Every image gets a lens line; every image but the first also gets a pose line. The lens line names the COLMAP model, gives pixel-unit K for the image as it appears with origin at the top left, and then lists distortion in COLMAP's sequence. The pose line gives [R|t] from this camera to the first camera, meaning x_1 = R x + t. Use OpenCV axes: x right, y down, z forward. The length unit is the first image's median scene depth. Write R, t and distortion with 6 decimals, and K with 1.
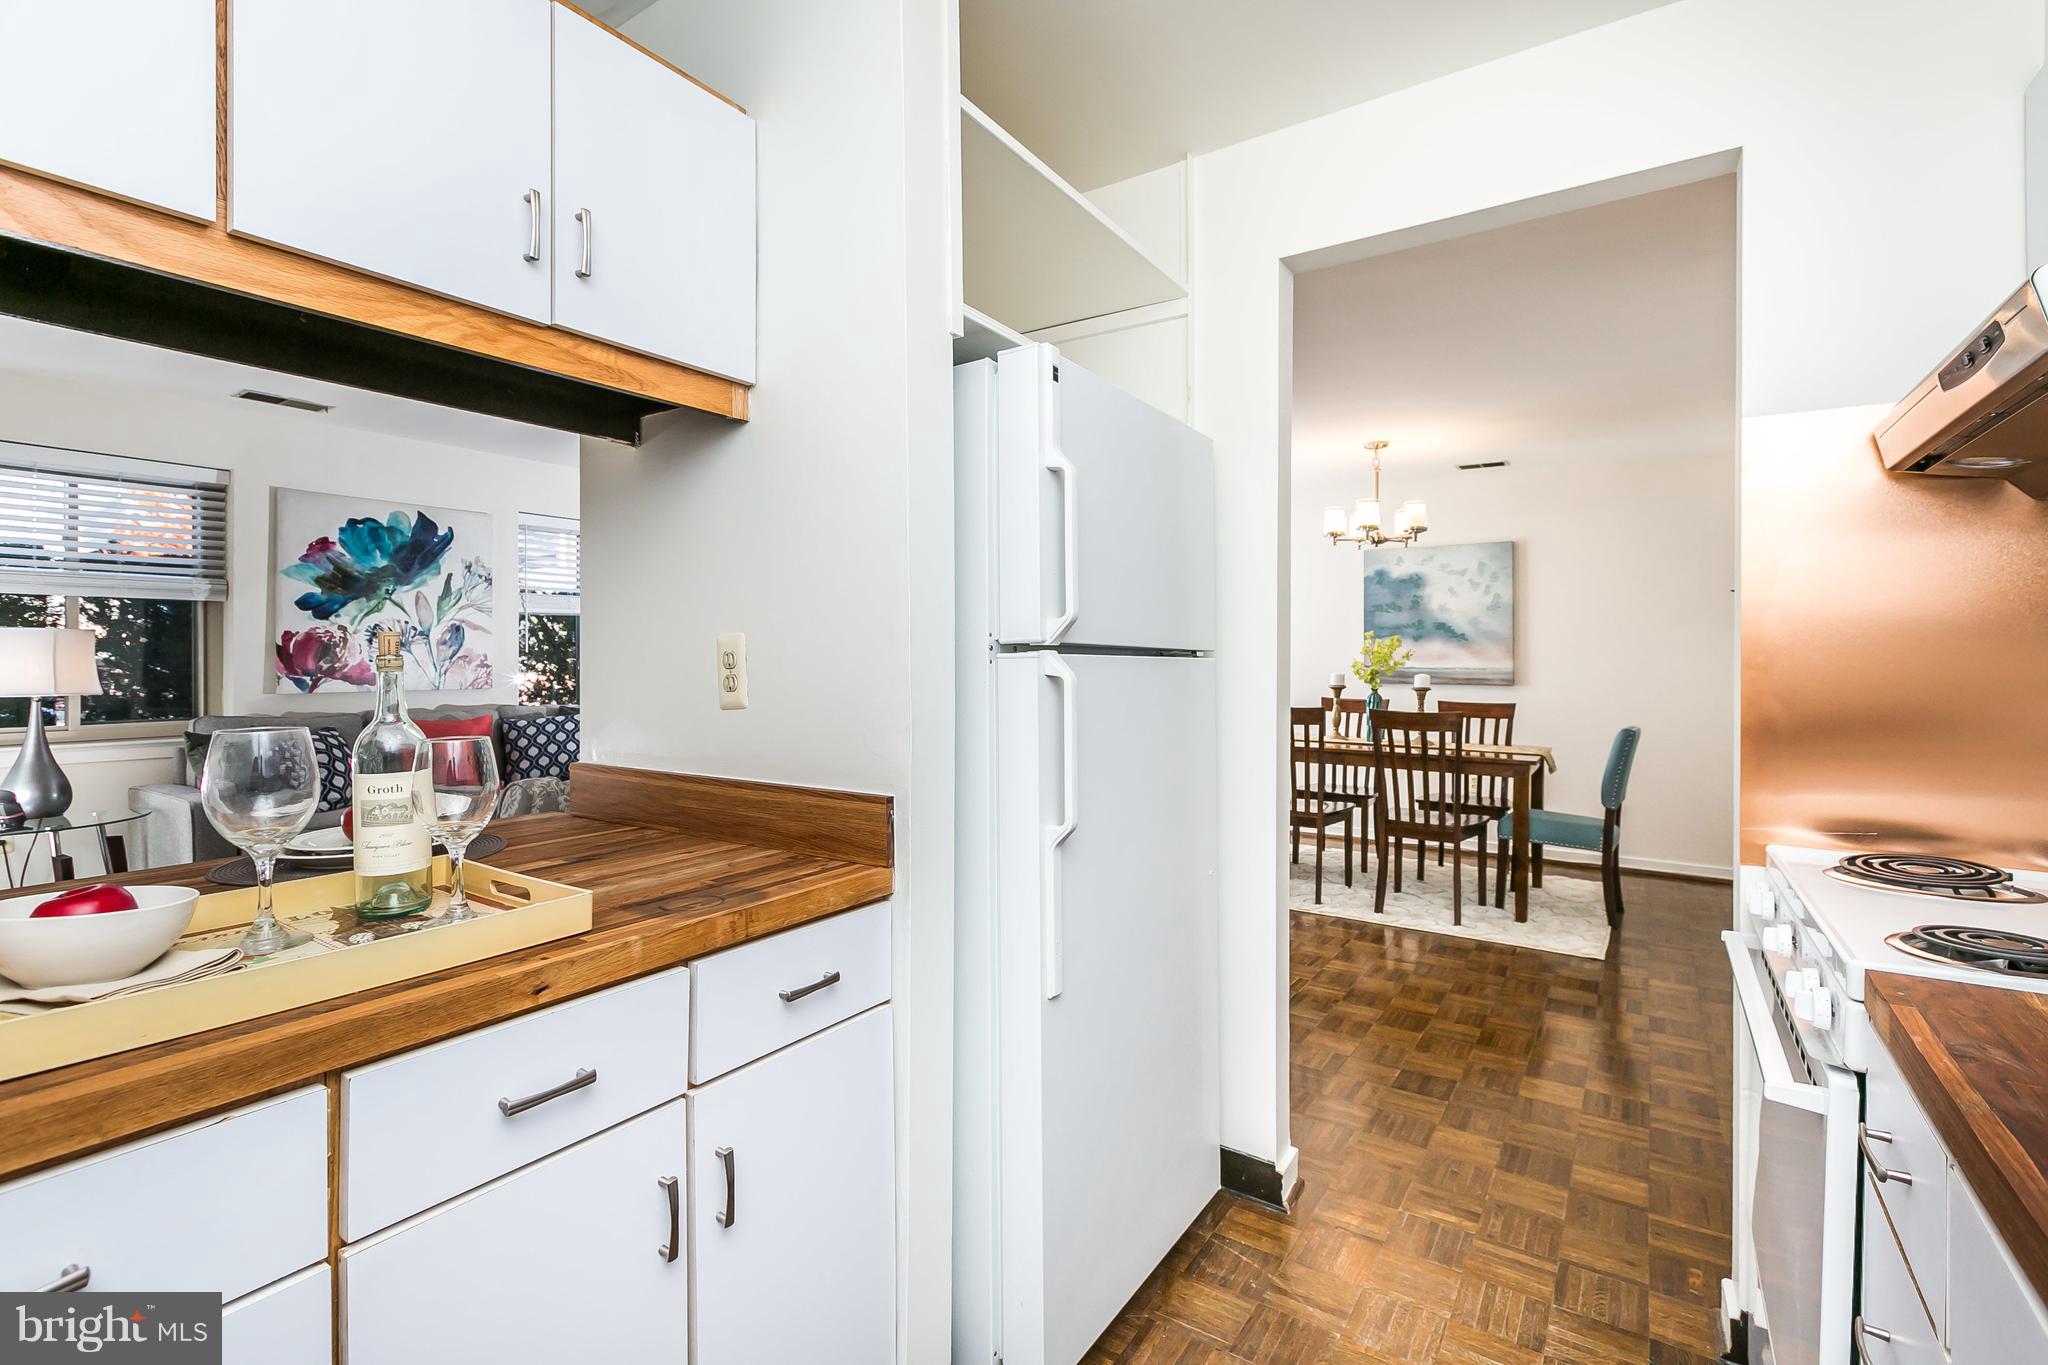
lens RADIAL K [[925.0, 0, 1025.5], [0, 925.0, 655.5], [0, 0, 1]] dist [0.003688, -0.001793]
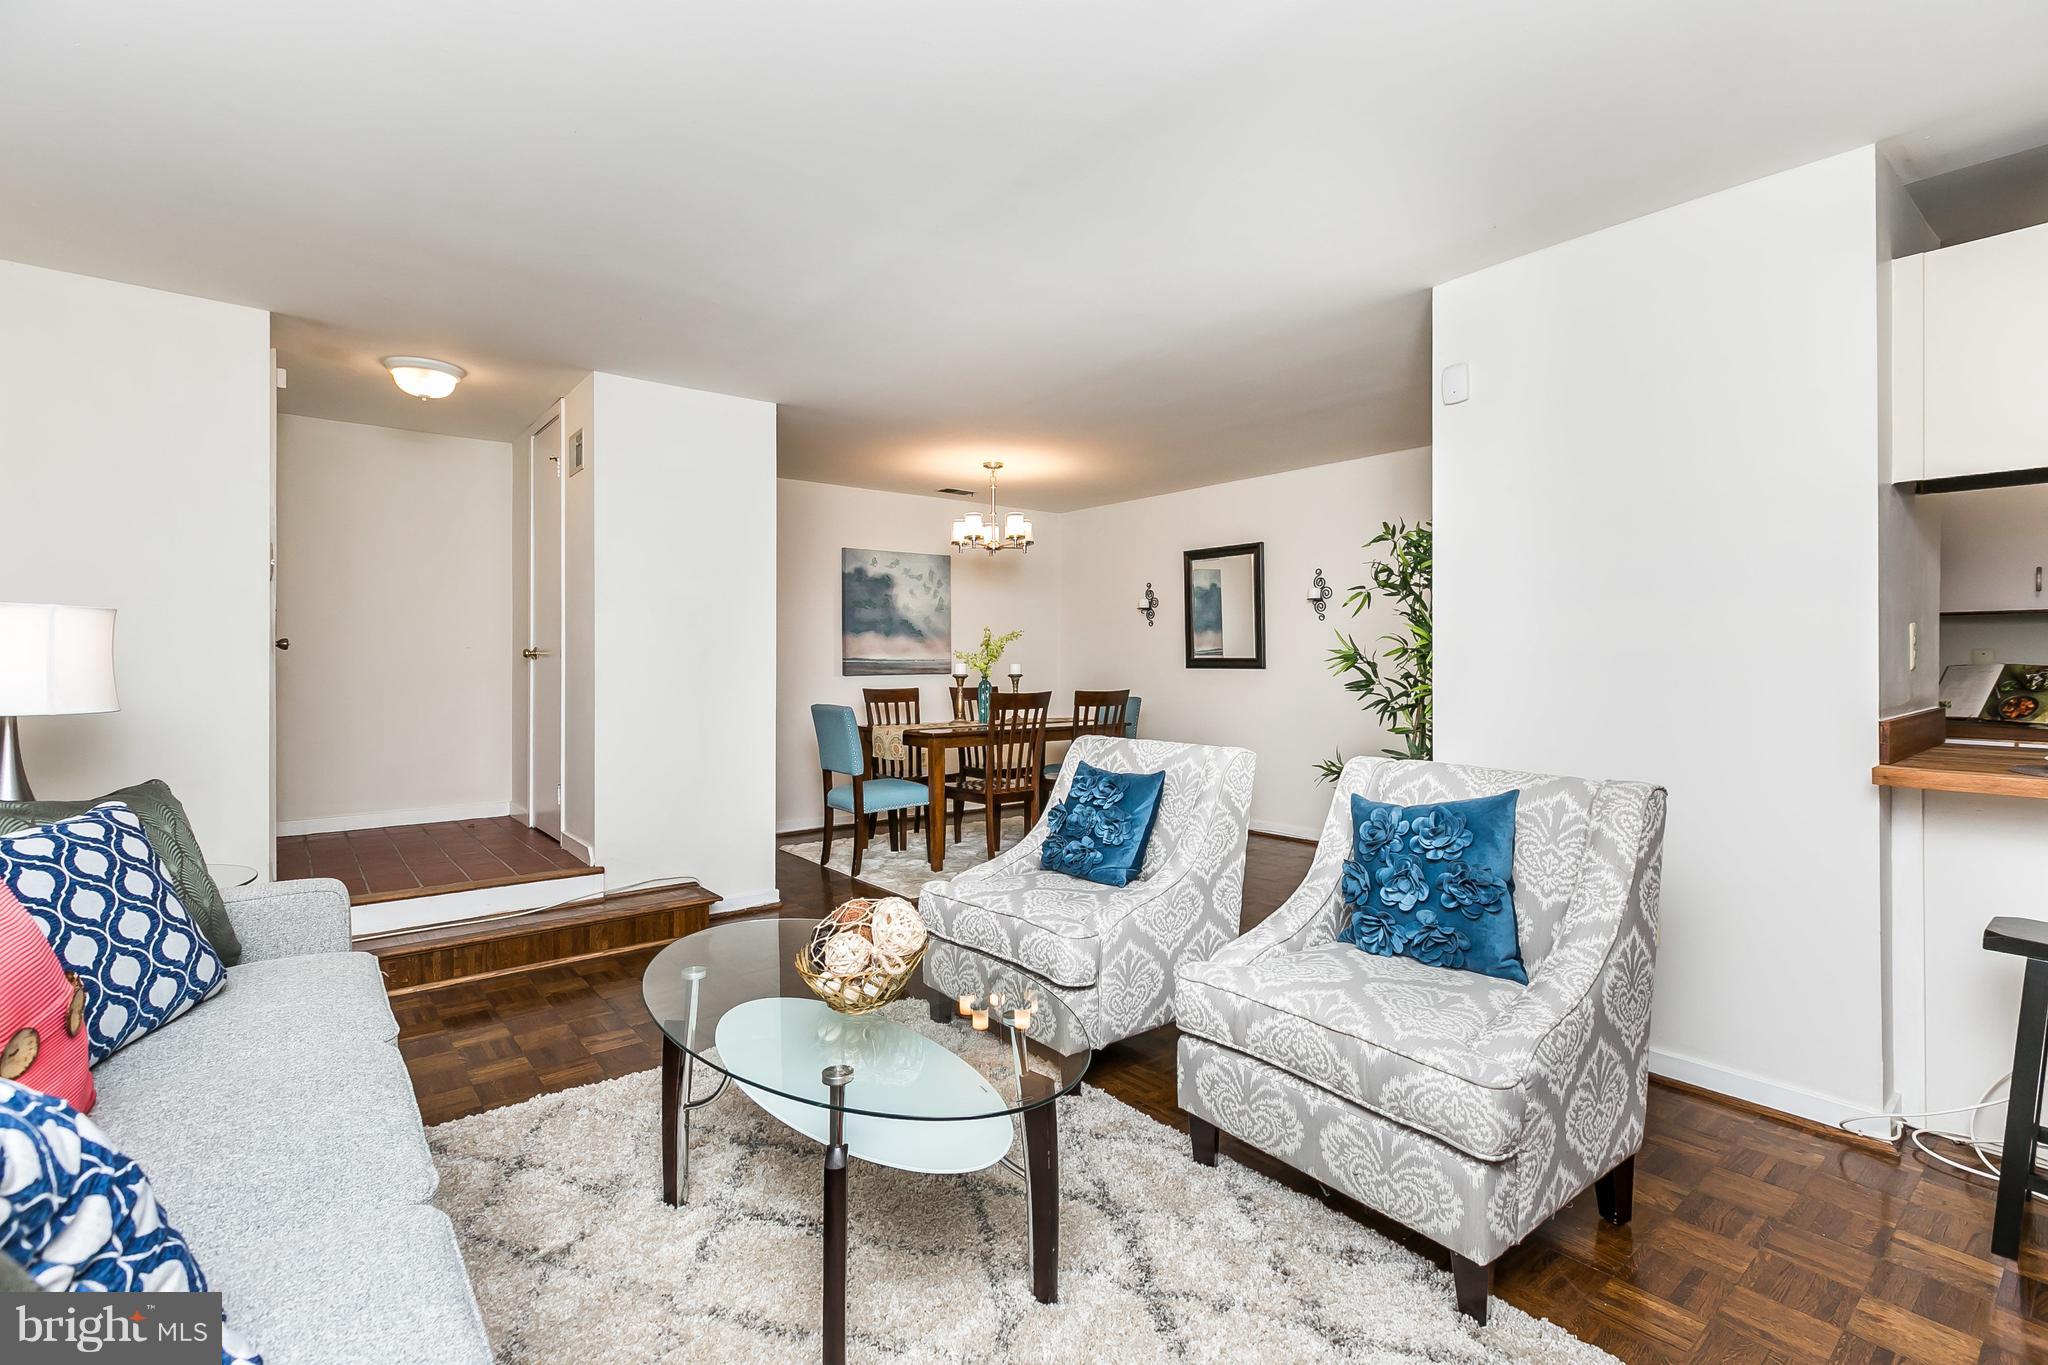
lens RADIAL K [[925.0, 0, 1025.5], [0, 925.0, 655.5], [0, 0, 1]] dist [0.003688, -0.001793]
pose [[0.288686, -0.001068, 0.957423, -0.865484], [-0.000192, 0.999999, 0.001174, 0.009844], [-0.957424, -0.000522, 0.288686, 0.771185]]
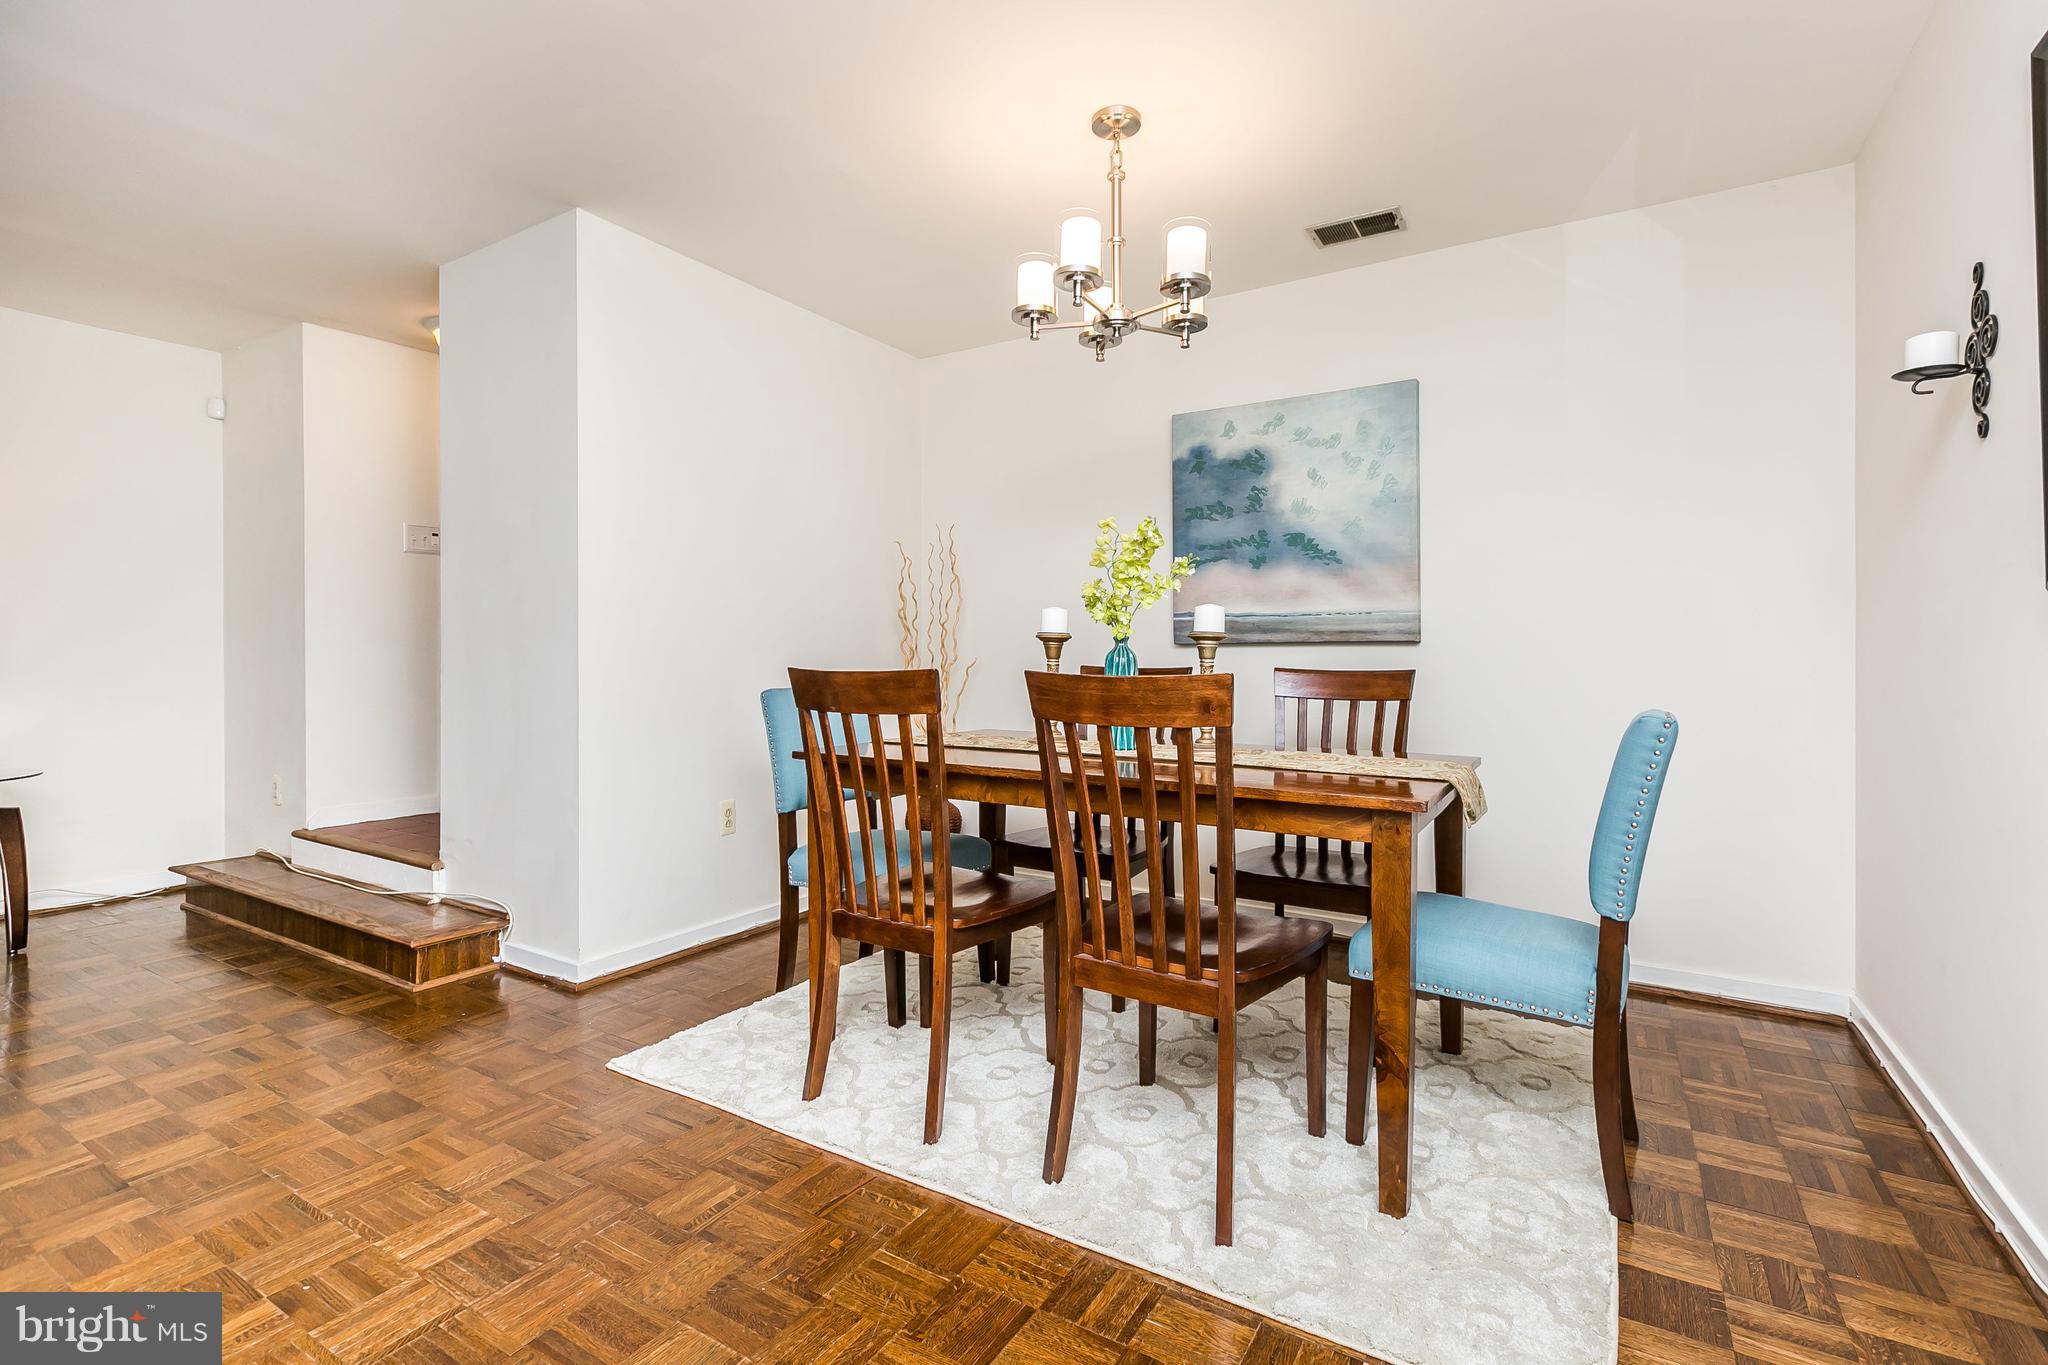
lens RADIAL K [[942.8, 0, 1033.3], [0, 942.8, 654.2], [0, 0, 1]] dist [-0.002575, -0.000403]
pose [[0.998746, -0.004376, 0.049865, 0.378849], [0.004366, 0.999990, 0.000319, 0.053792], [-0.049866, -0.000101, 0.998756, 0.634877]]
